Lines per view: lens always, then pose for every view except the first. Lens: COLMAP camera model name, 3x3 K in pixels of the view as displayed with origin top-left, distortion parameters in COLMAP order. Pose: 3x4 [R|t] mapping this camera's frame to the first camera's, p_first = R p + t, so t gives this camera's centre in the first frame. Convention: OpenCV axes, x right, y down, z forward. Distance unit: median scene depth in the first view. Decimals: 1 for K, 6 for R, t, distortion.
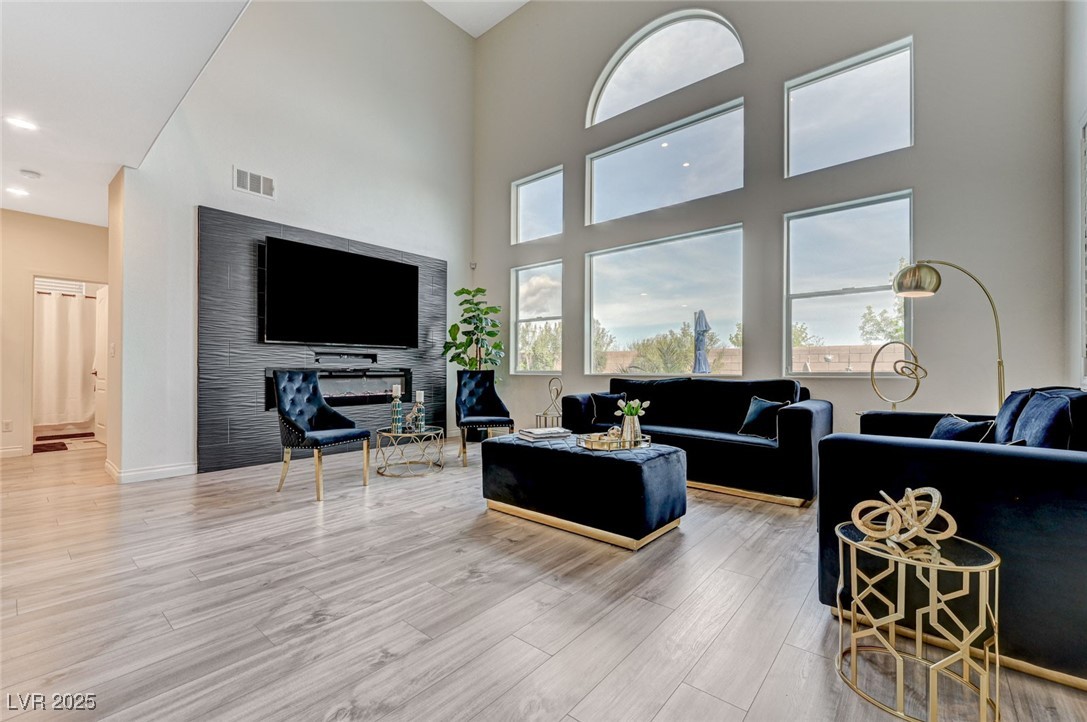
lens RADIAL K [[438.9, 0, 548.0], [0, 438.9, 367.9], [0, 0, 1]] dist [-0.003278, -0.000231]
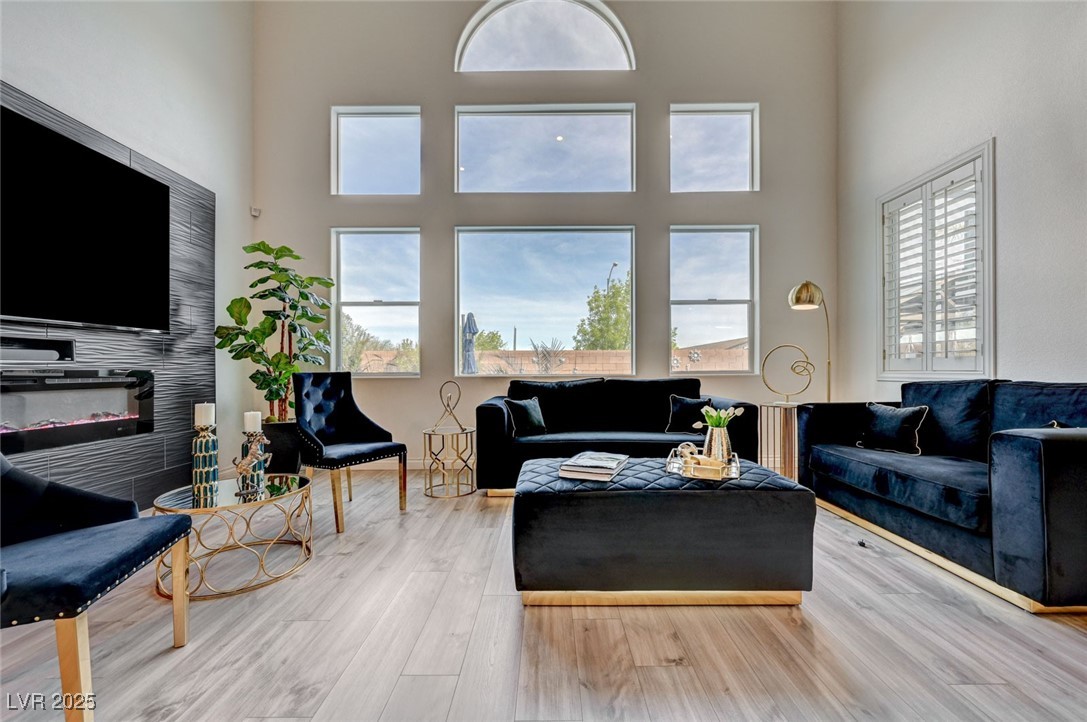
lens RADIAL K [[435.6, 0, 543.5], [0, 435.6, 361.0], [0, 0, 1]] dist [0.016796, 0.000009]
pose [[0.774404, 0.001943, 0.632689, -0.283927], [0.002399, 0.999979, -0.006007, -0.006399], [-0.632687, 0.006170, 0.774383, 0.259705]]
